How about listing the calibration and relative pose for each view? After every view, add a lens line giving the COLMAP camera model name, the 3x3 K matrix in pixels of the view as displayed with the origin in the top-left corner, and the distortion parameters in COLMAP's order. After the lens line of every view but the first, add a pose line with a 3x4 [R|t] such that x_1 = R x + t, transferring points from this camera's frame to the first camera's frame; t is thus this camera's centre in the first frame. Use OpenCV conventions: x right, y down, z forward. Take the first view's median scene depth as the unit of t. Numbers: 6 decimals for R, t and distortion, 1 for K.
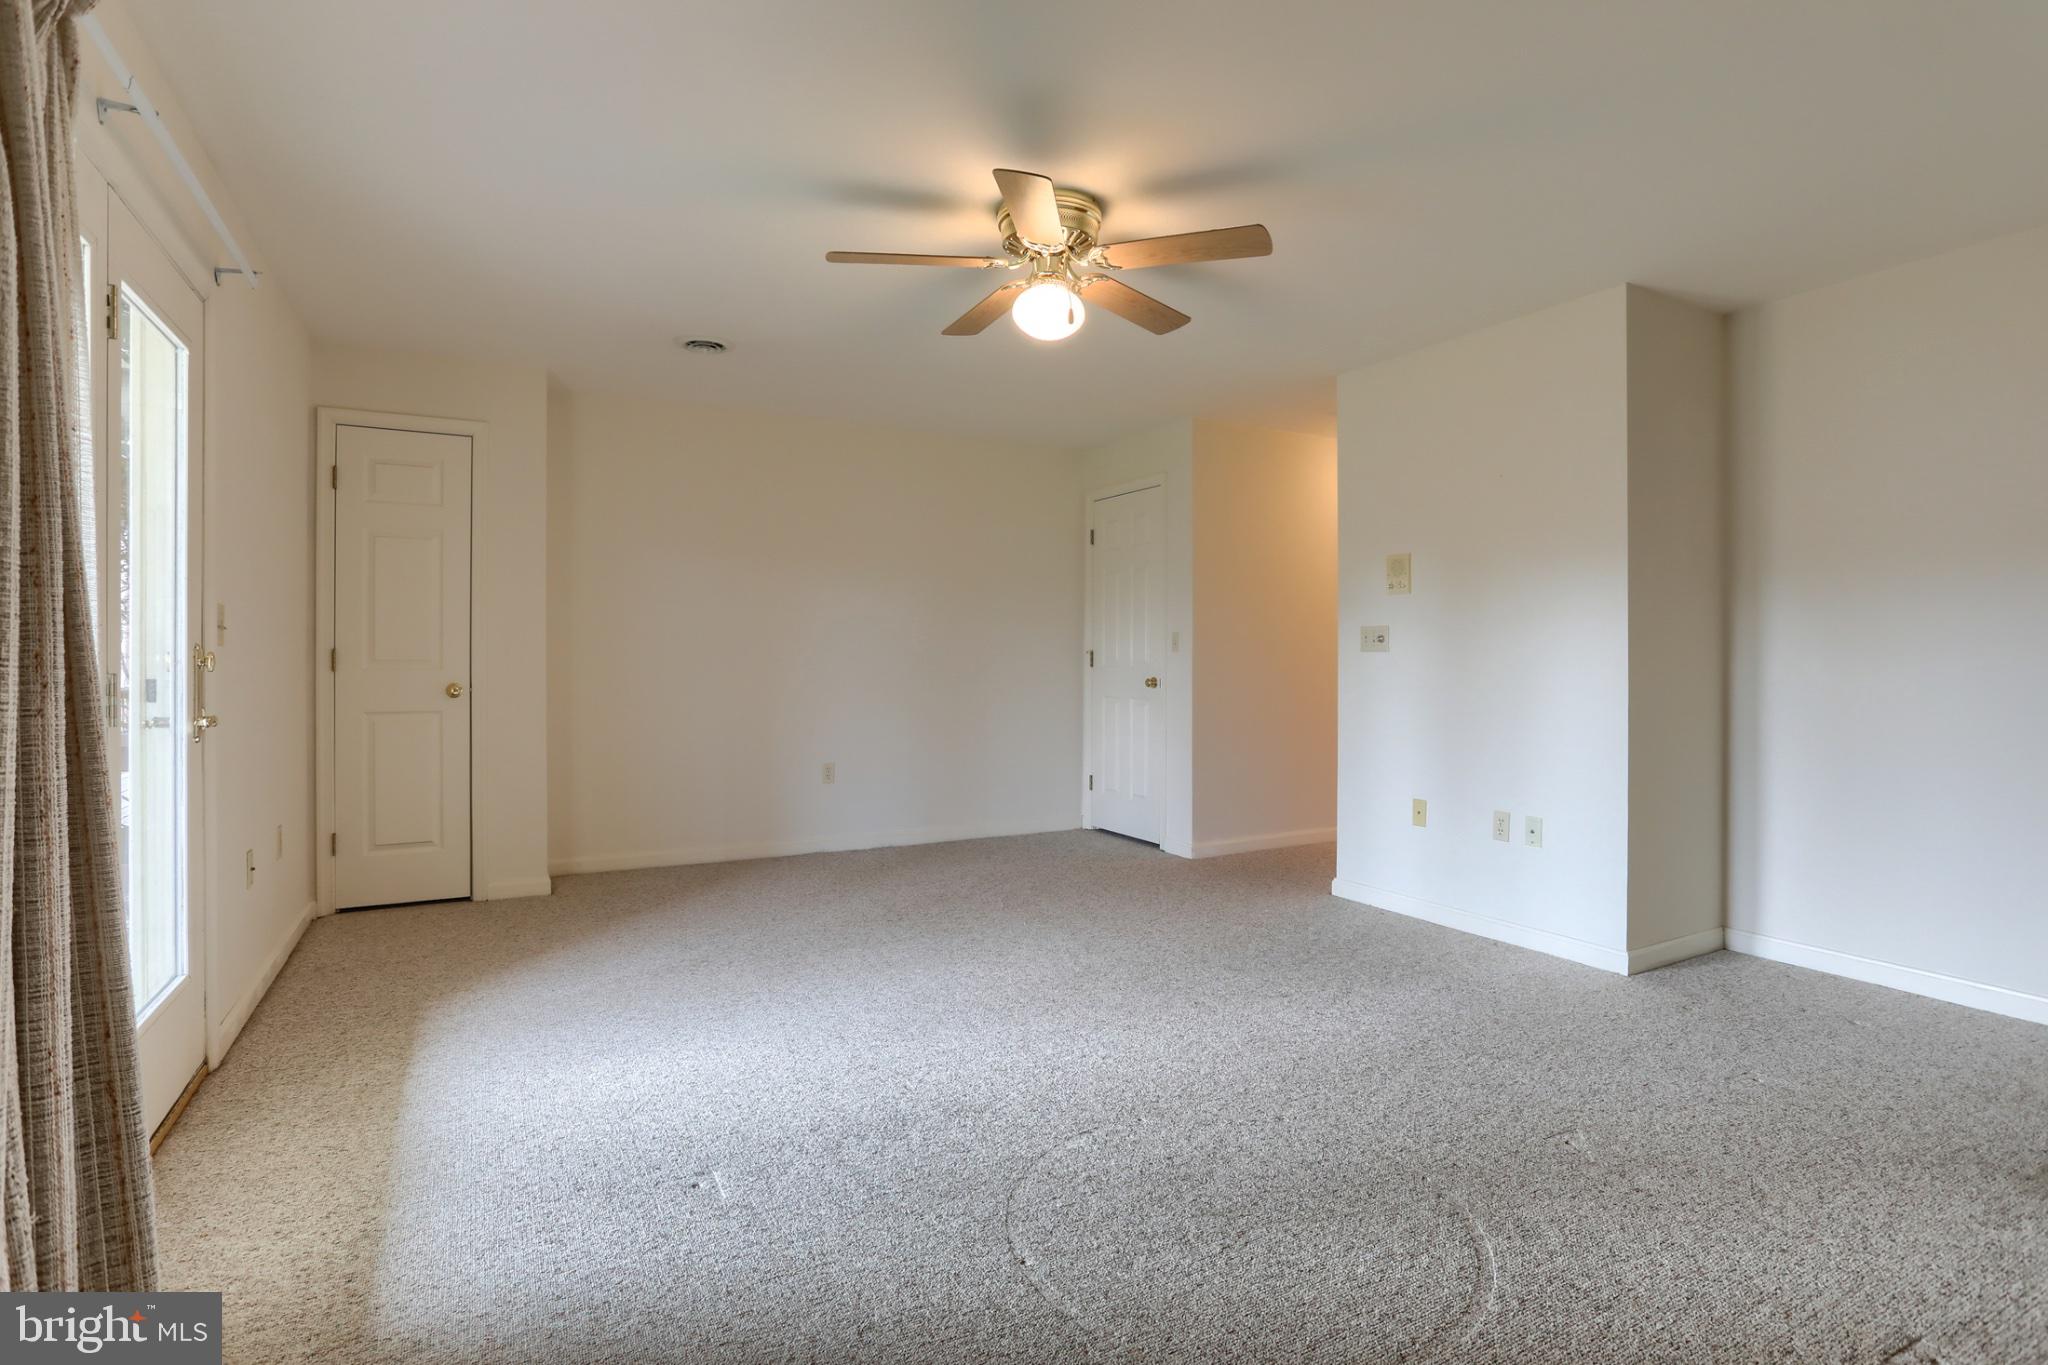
lens RADIAL K [[1014.5, 0, 1024.9], [0, 1014.5, 676.8], [0, 0, 1]] dist [-0.027903, 0.013150]
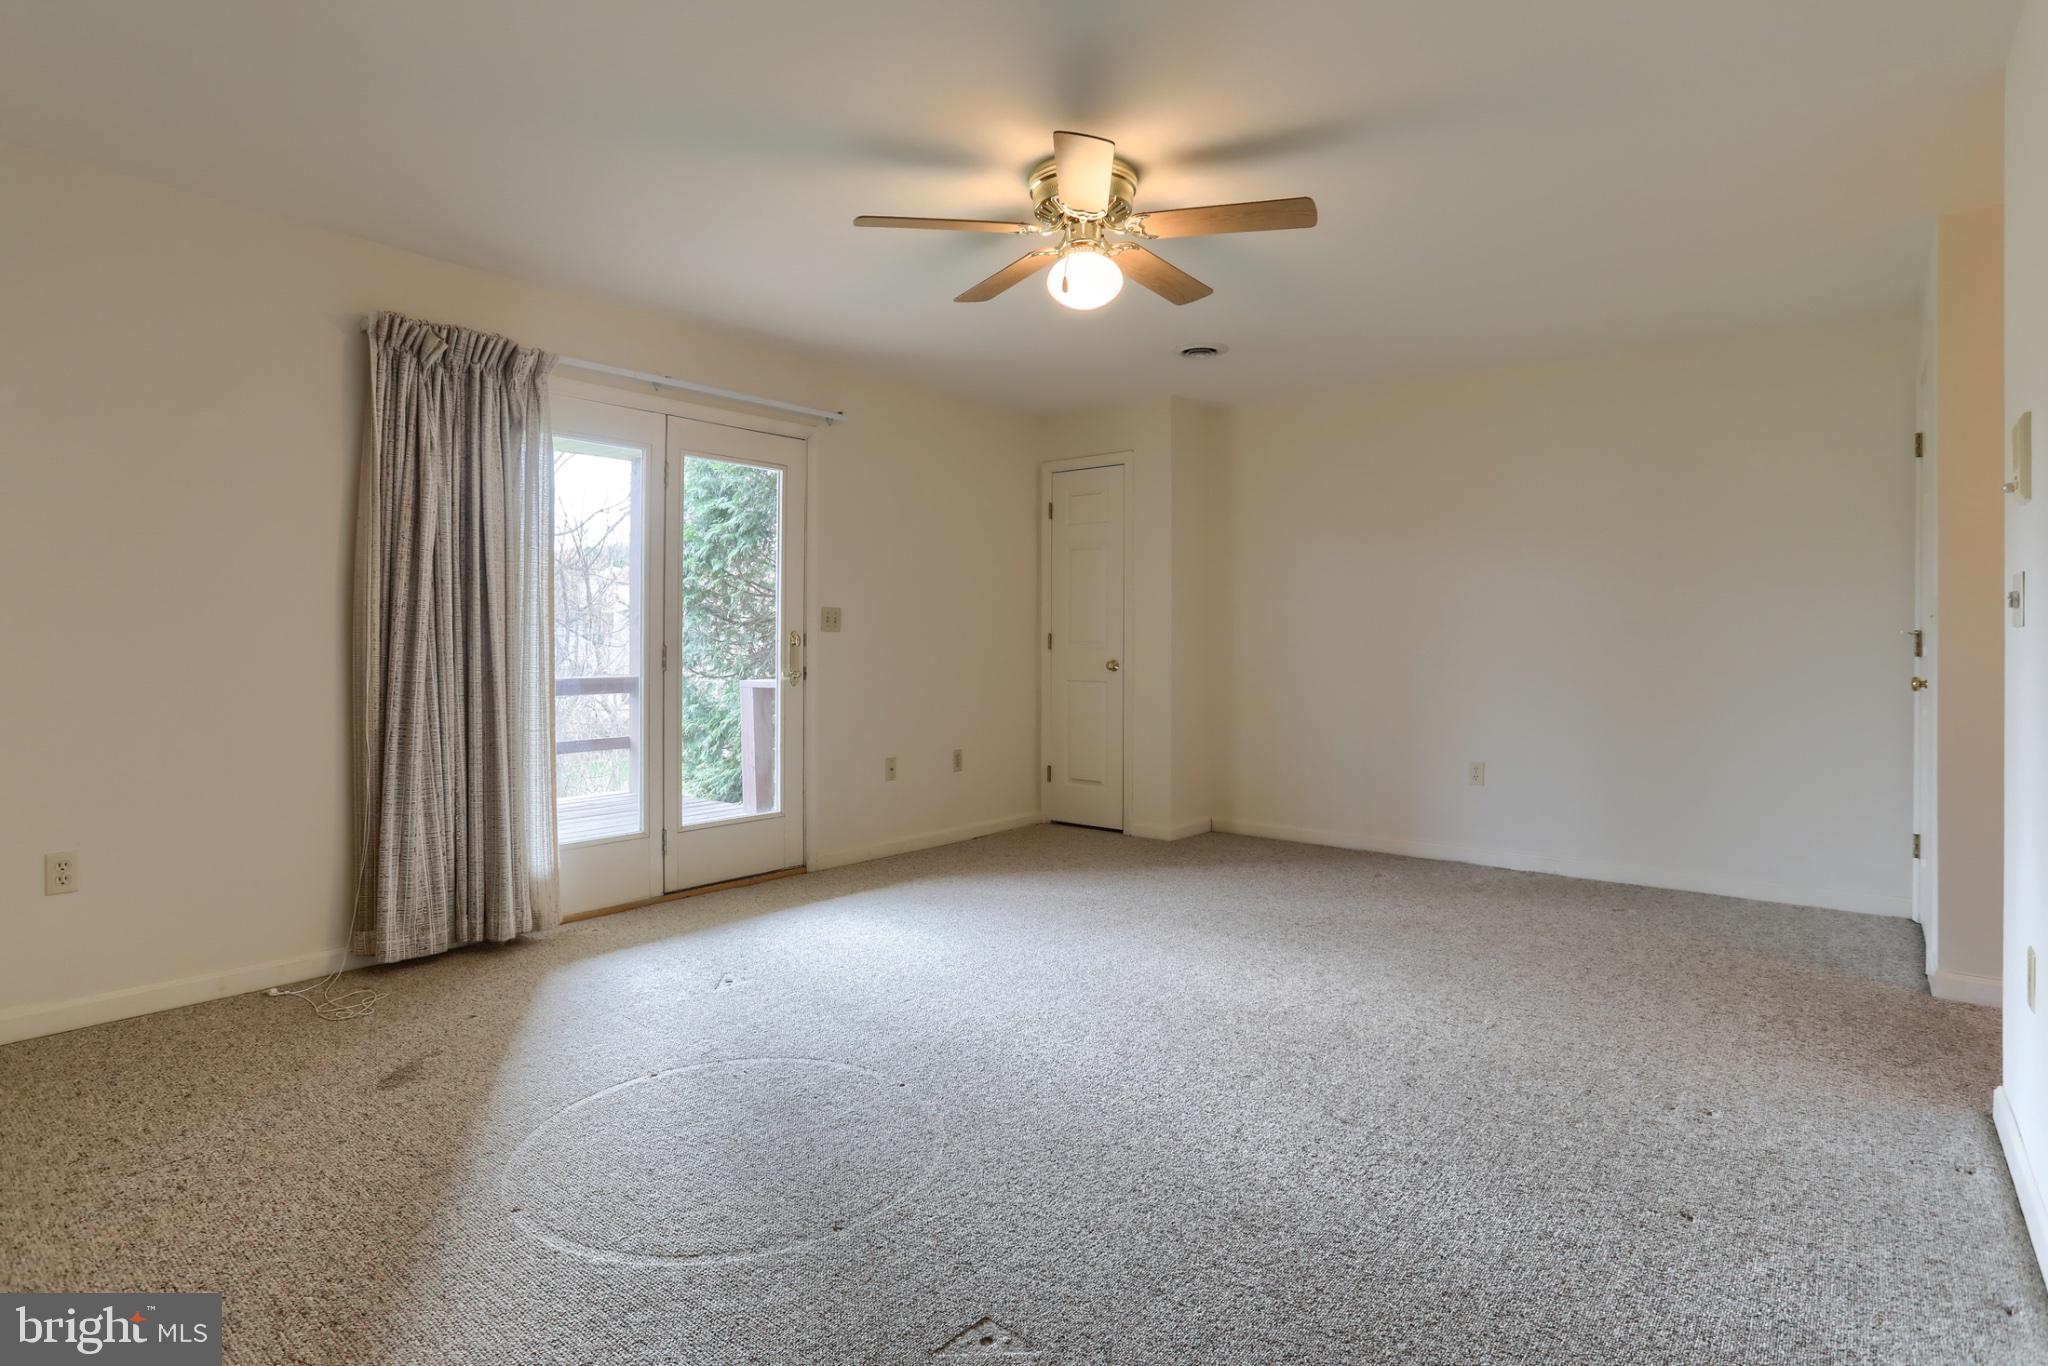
lens RADIAL K [[1045.0, 0, 1006.0], [0, 1045.0, 641.4], [0, 0, 1]] dist [-0.032286, 0.011398]
pose [[0.364373, -0.000112, -0.931253, 0.664196], [-0.018988, 0.999791, -0.007549, -0.004162], [0.931060, 0.020433, 0.364295, 0.410315]]
